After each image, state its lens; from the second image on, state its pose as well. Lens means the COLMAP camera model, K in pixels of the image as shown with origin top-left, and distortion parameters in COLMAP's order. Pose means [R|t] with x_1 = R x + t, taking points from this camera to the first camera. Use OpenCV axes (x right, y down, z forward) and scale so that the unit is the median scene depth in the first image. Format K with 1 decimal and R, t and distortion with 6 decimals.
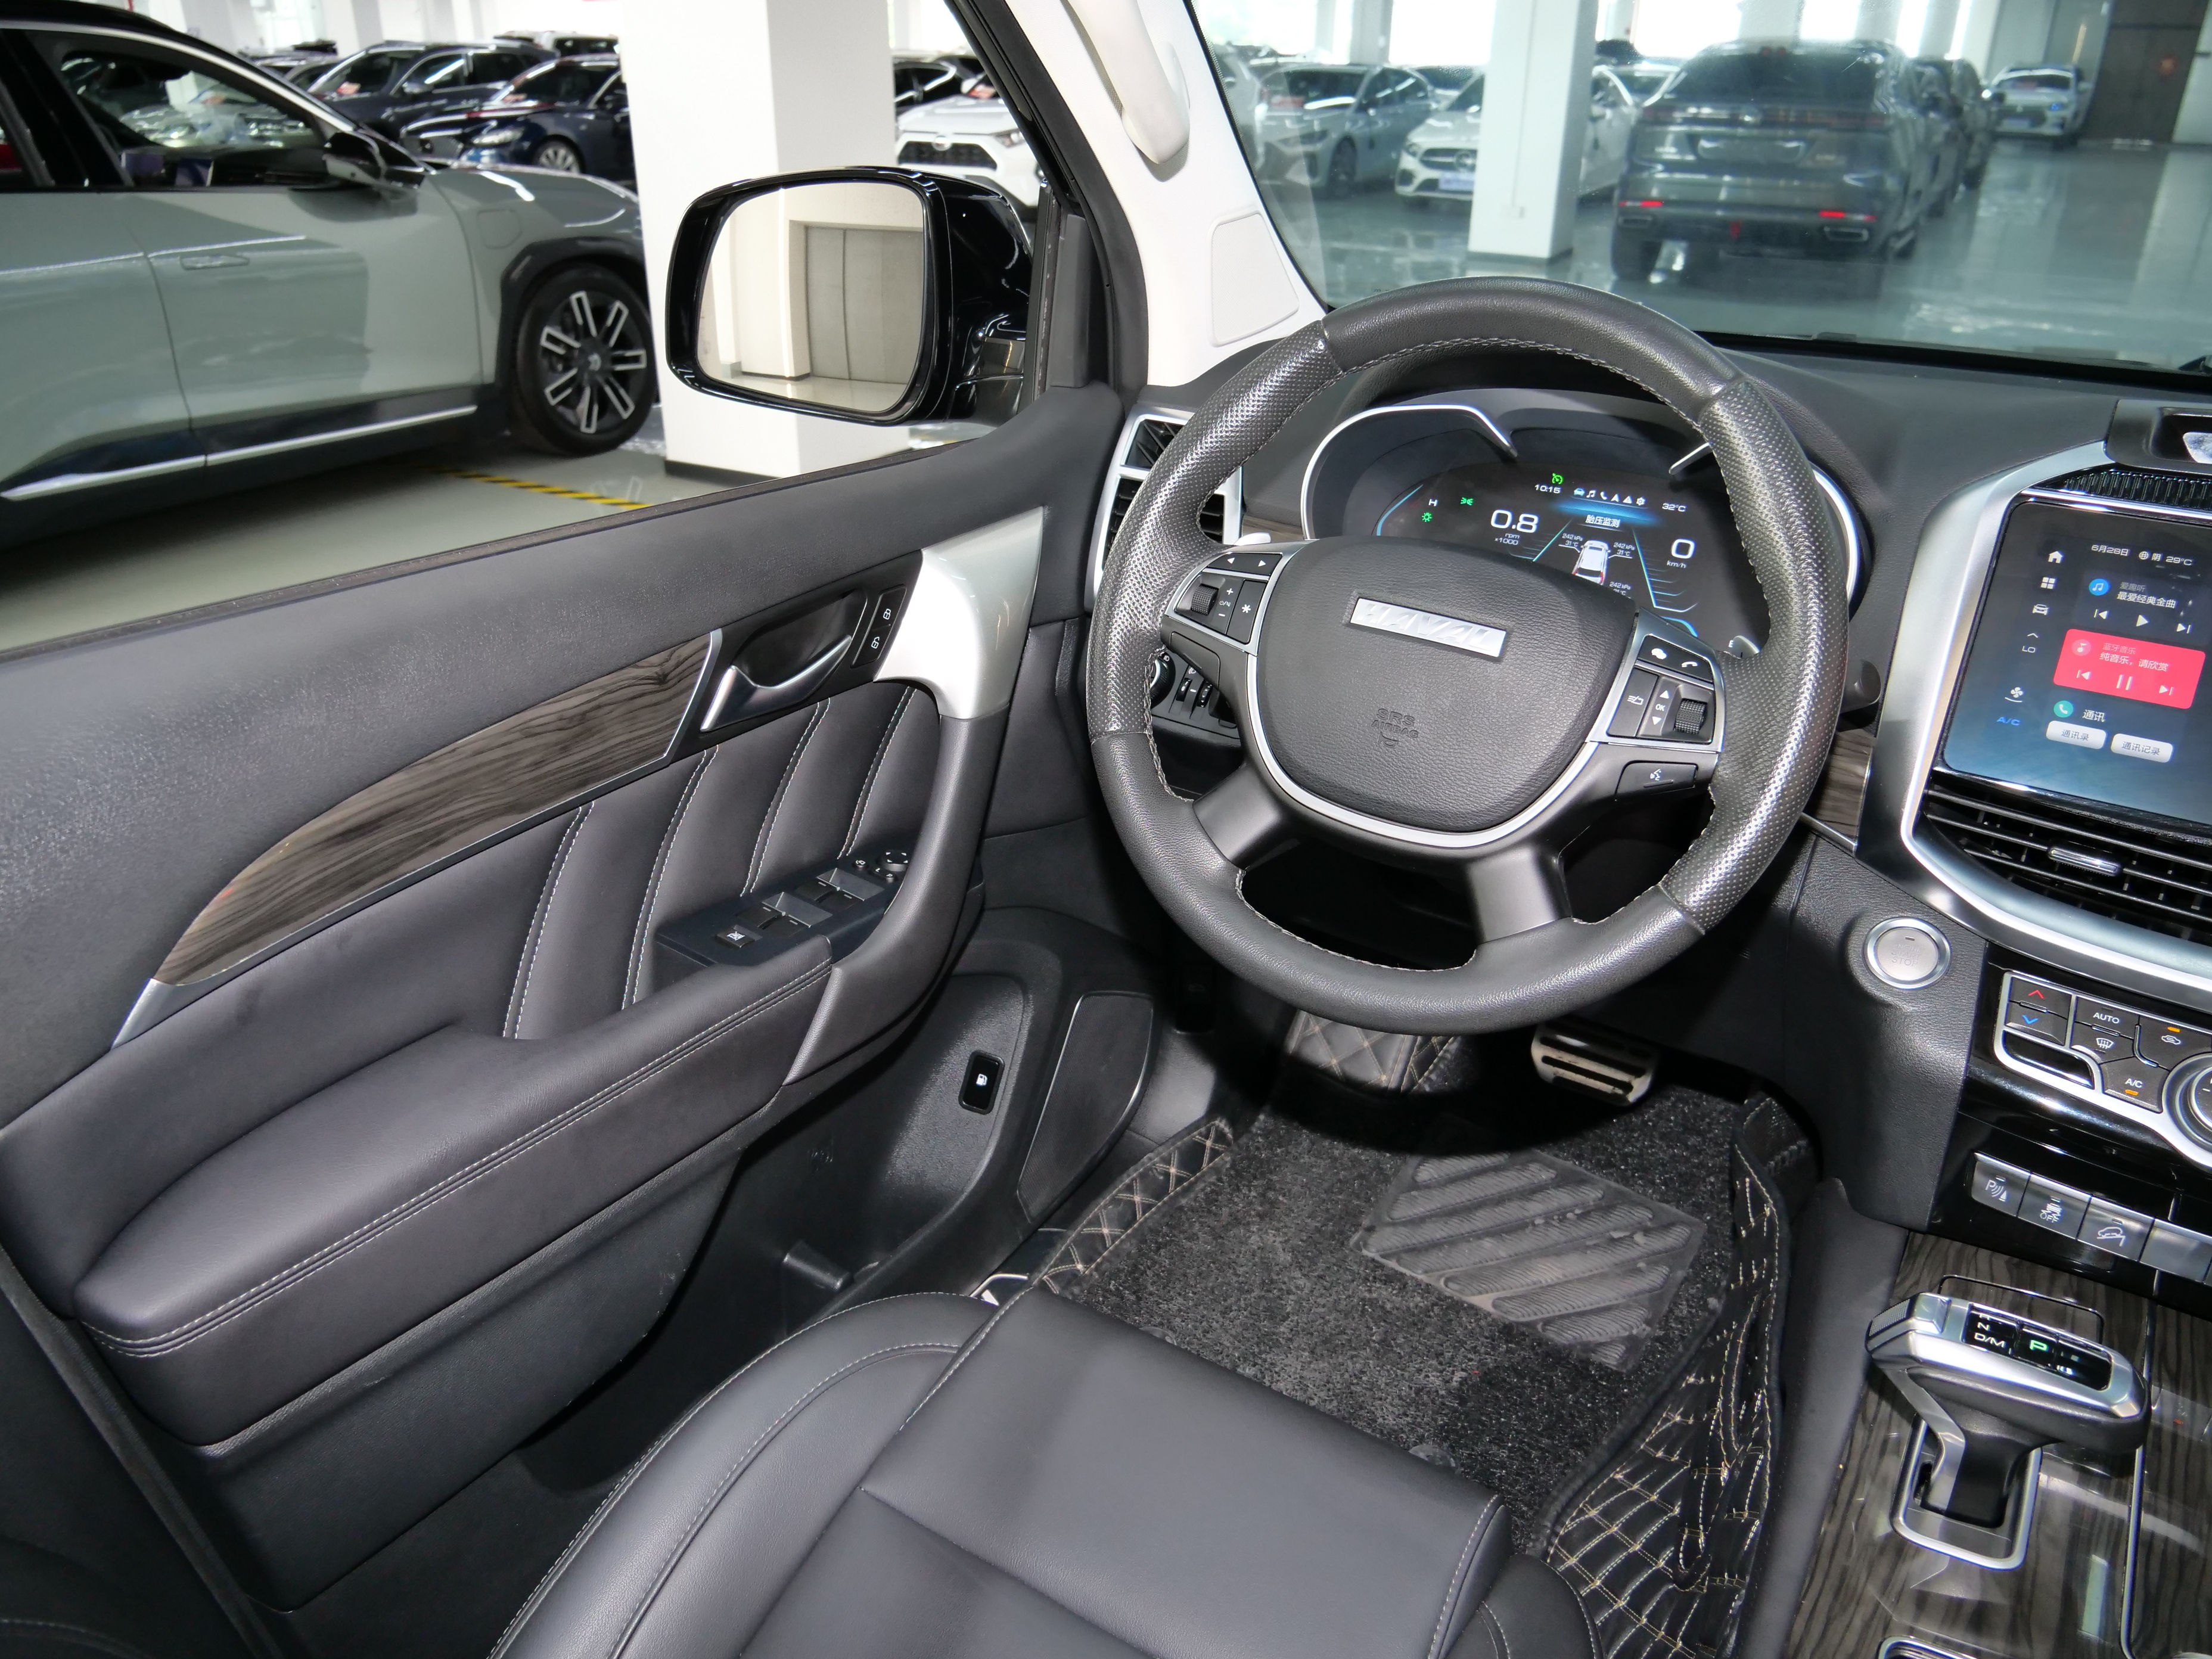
lens RADIAL K [[1600.3, 0, 1101.2], [0, 1600.3, 827.4], [0, 0, 1]] dist [-0.053766, 0.024716]
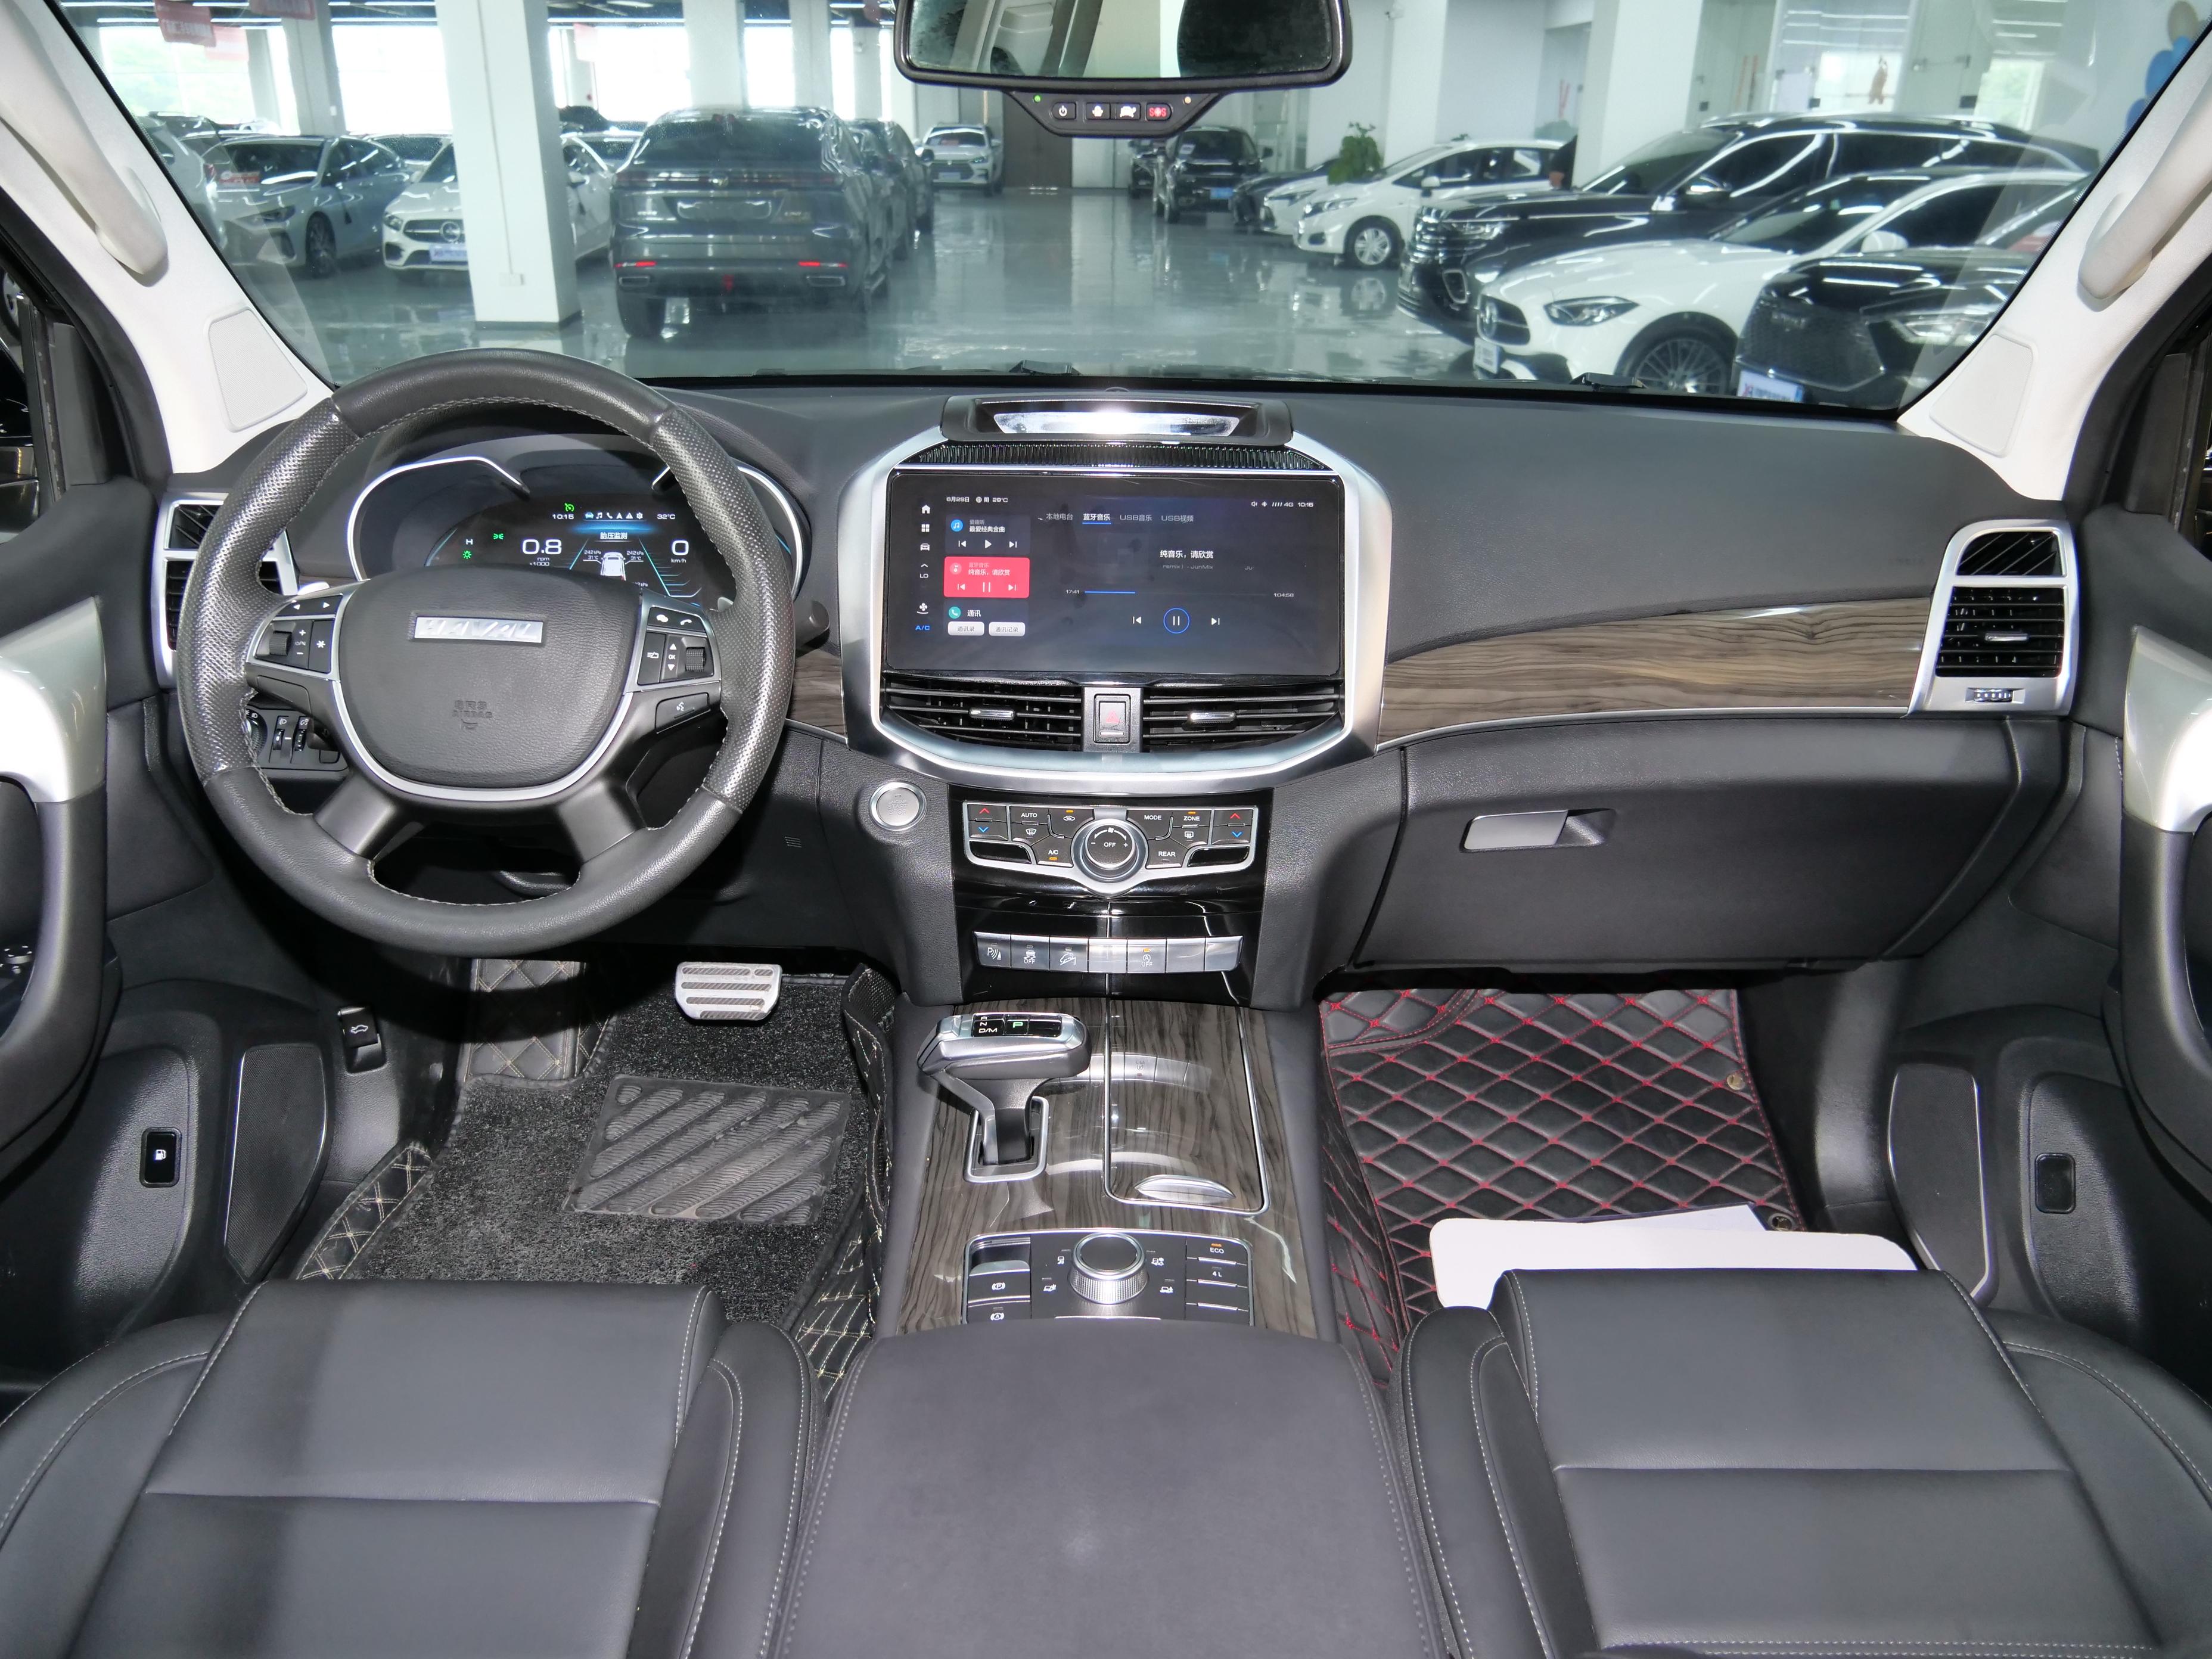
lens RADIAL K [[1600.3, 0, 1103.5], [0, 1600.3, 829.2], [0, 0, 1]] dist [-0.053766, 0.024716]
pose [[0.837998, -0.218168, 0.500162, -0.033962], [0.234801, 0.971568, 0.030394, 0.085187], [-0.492572, 0.091968, 0.865398, -0.247915]]
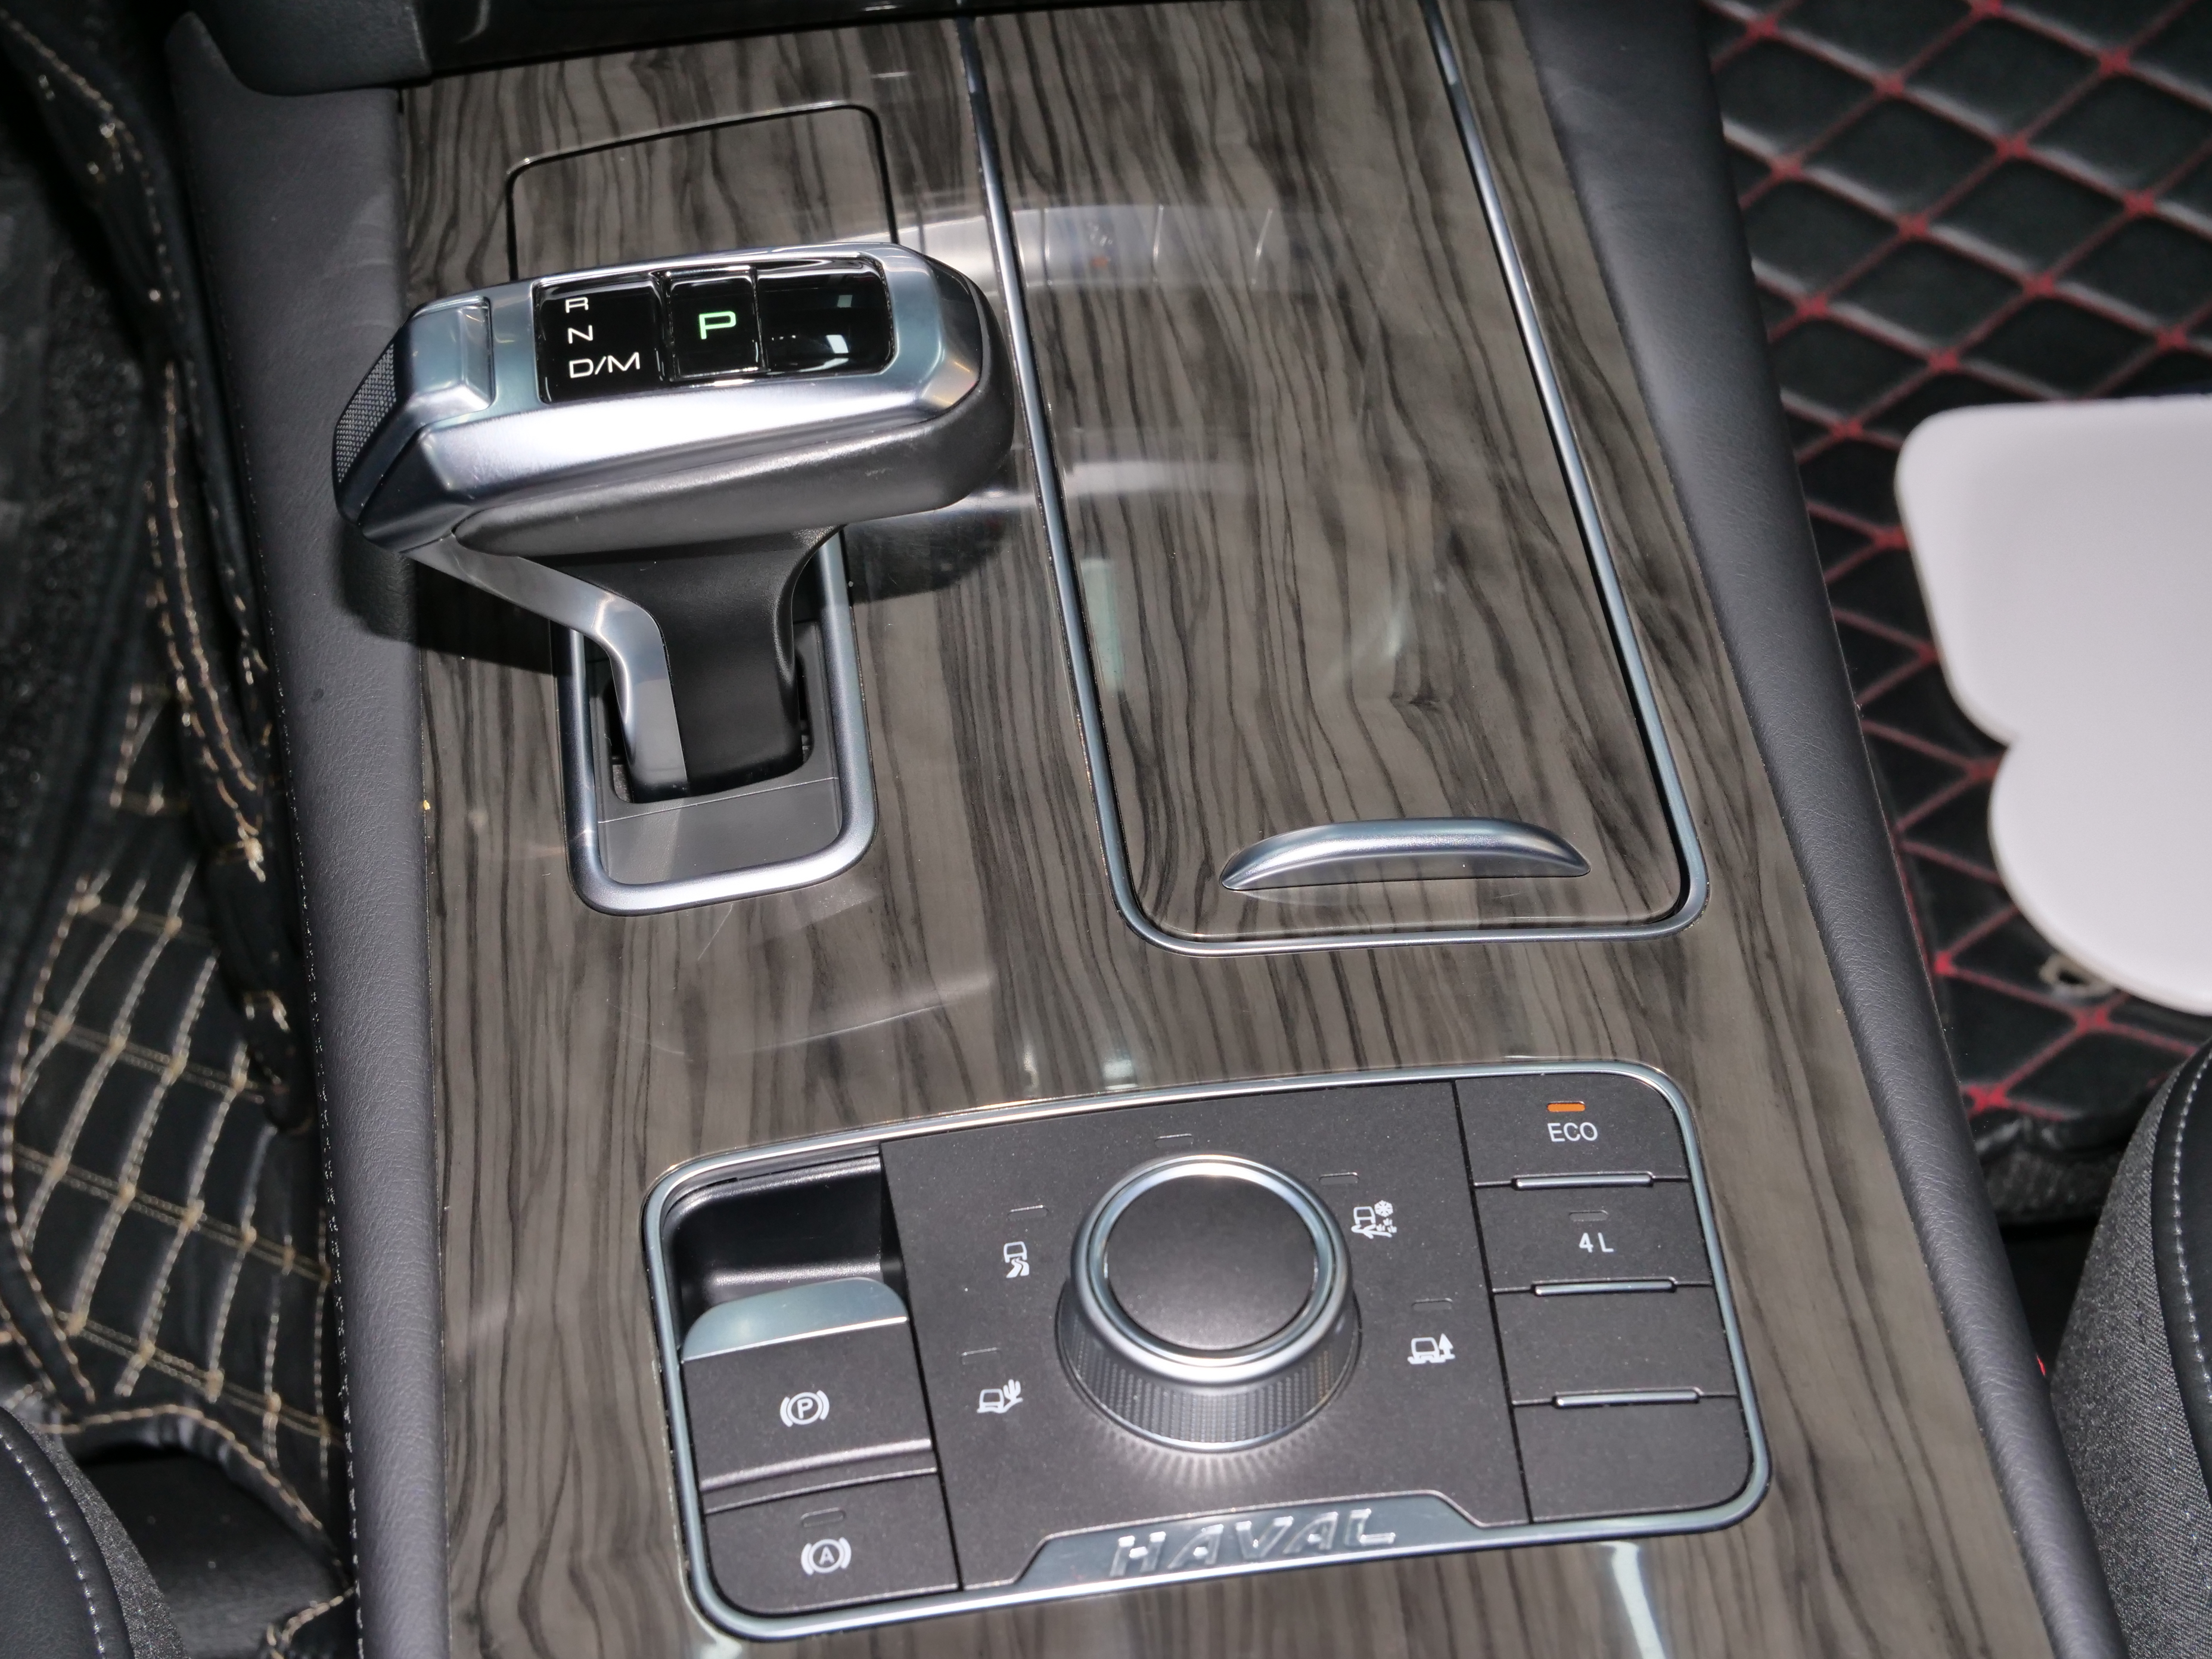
lens RADIAL K [[3877.0, 0, 1094.5], [0, 3877.0, 822.5], [0, 0, 1]] dist [-0.001764, 0.000000]
pose [[0.753556, -0.507362, 0.418015, 0.149012], [0.292023, 0.828046, 0.478604, 0.009057], [-0.588962, -0.238585, 0.772141, 0.139617]]
